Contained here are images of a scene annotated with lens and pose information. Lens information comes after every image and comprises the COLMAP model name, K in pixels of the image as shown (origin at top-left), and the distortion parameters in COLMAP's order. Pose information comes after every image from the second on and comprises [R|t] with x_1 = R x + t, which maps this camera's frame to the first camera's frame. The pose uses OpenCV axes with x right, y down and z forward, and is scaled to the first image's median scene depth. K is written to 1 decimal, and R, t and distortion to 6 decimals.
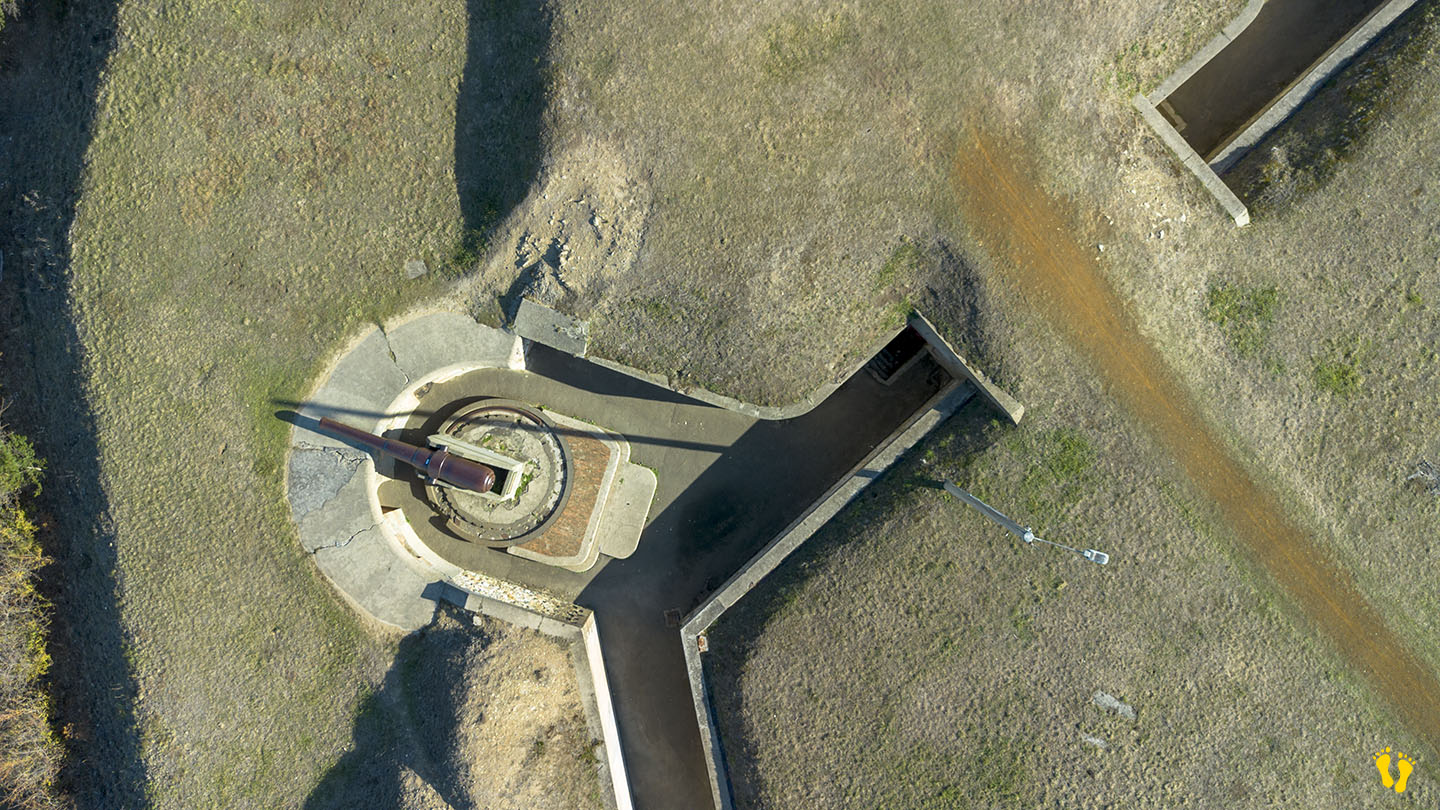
lens RADIAL K [[1008.9, 0, 725.5], [0, 1008.9, 397.2], [0, 0, 1]] dist [0.066964, -0.057821]
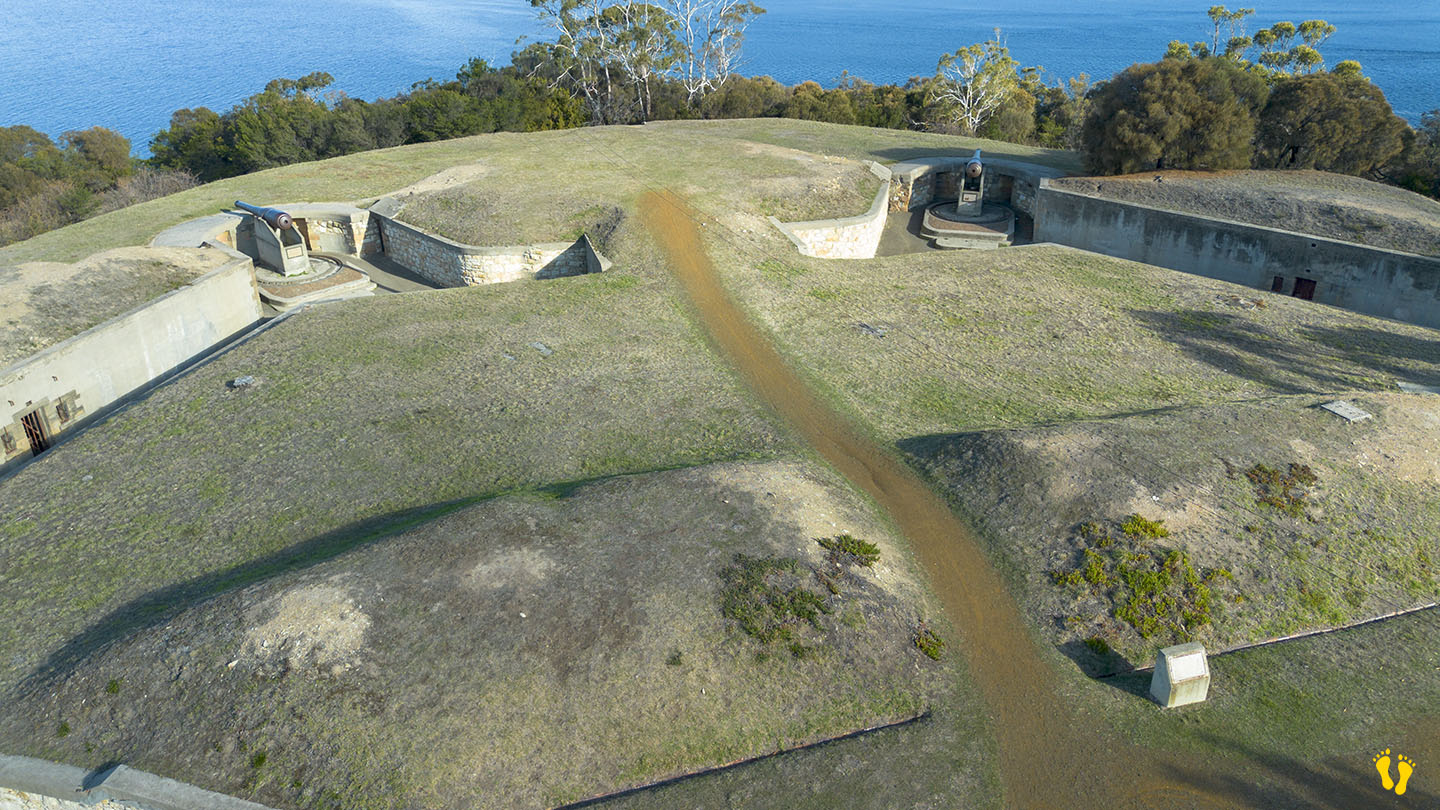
lens RADIAL K [[1008.9, 0, 711.7], [0, 1008.9, 403.7], [0, 0, 1]] dist [0.066964, -0.057821]
pose [[0.895582, 0.212343, -0.390952, 0.978157], [-0.444818, 0.410826, -0.795838, 1.107388], [-0.008377, 0.886641, 0.462383, 0.513944]]
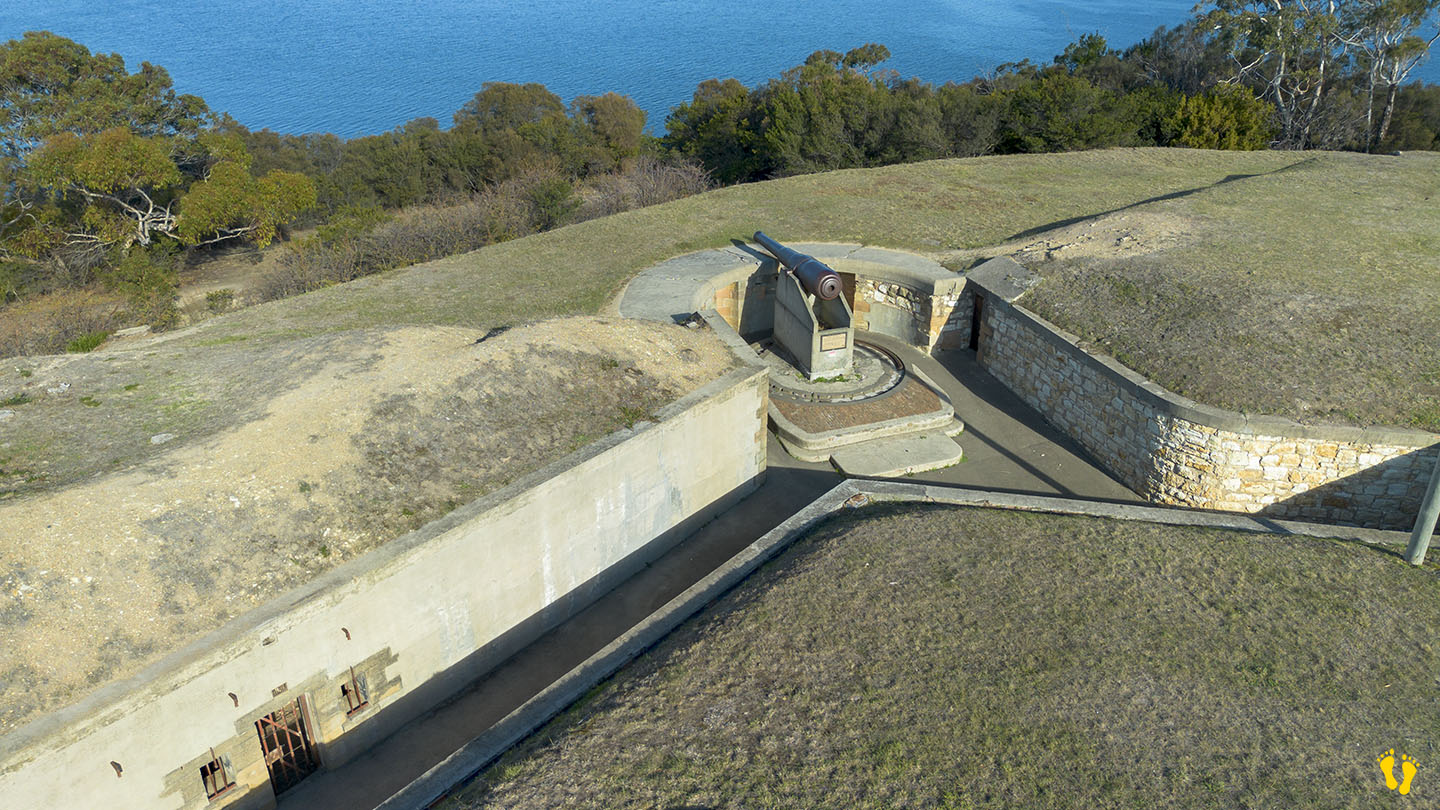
lens RADIAL K [[1008.9, 0, 725.5], [0, 1008.9, 412.1], [0, 0, 1]] dist [0.066964, -0.057821]
pose [[0.610616, 0.379286, -0.695191, 0.339922], [-0.791917, 0.288067, -0.538410, 0.631173], [-0.003949, 0.879295, 0.476261, 0.668855]]
